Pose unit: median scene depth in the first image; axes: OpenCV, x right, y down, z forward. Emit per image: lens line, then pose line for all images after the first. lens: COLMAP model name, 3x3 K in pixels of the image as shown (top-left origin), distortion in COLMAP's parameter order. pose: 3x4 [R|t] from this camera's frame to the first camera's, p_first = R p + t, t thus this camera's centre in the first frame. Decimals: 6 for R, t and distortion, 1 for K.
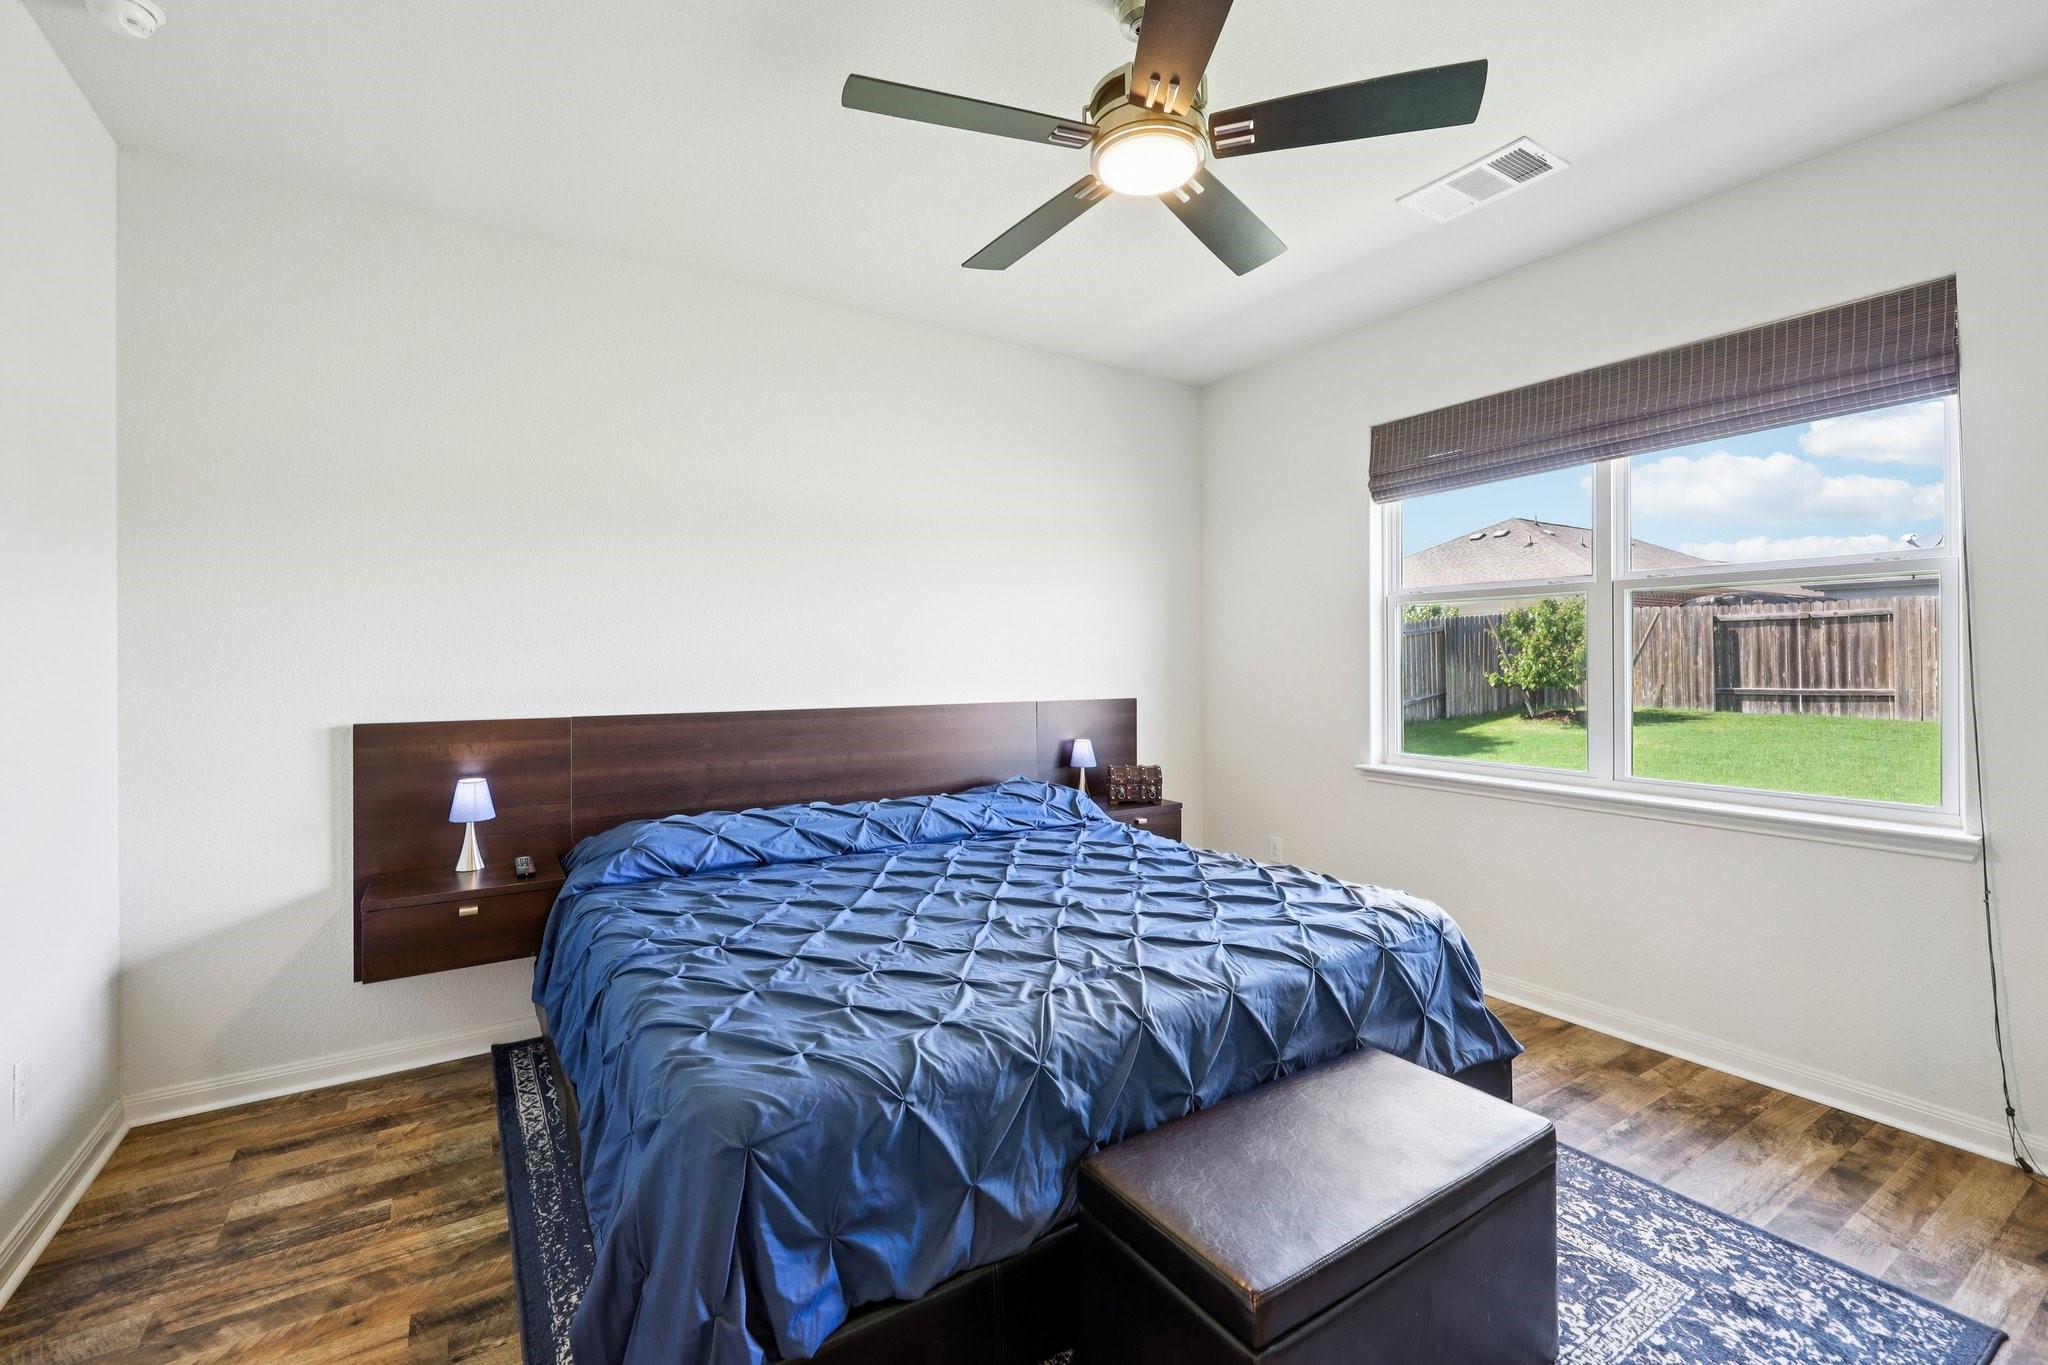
lens RADIAL K [[868.7, 0, 1027.9], [0, 868.7, 664.1], [0, 0, 1]] dist [-0.000586, -0.000282]
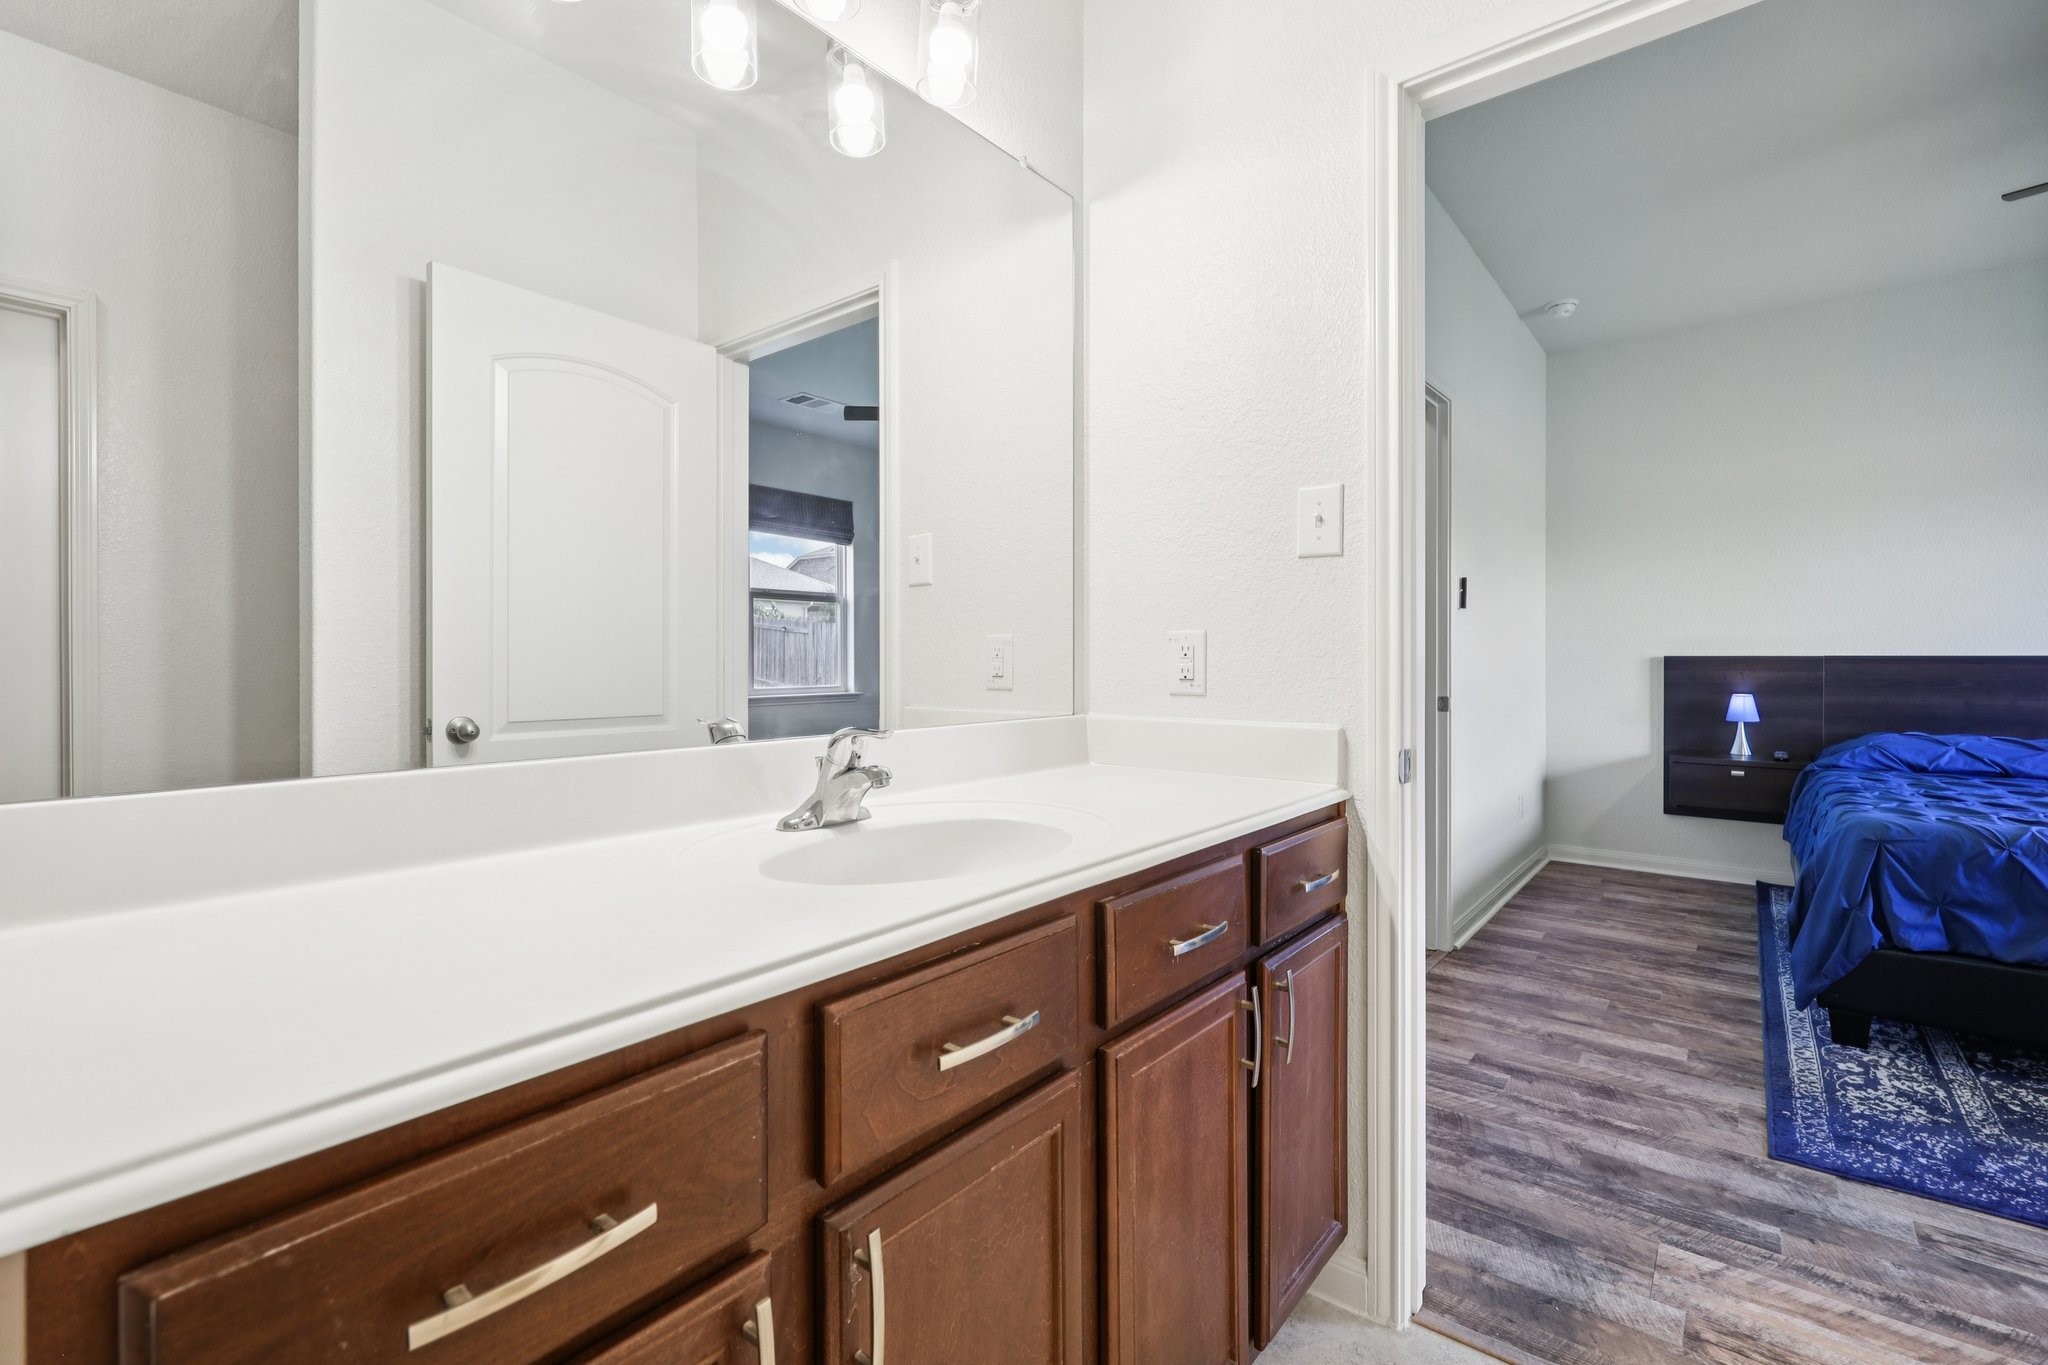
lens RADIAL K [[898.9, 0, 1012.8], [0, 898.9, 660.4], [0, 0, 1]] dist [0.000901, 0.000185]
pose [[0.296539, 0.006286, -0.955000, 0.474662], [-0.002443, 0.999980, 0.005824, 0.070843], [0.955018, 0.000606, 0.296548, -0.670919]]
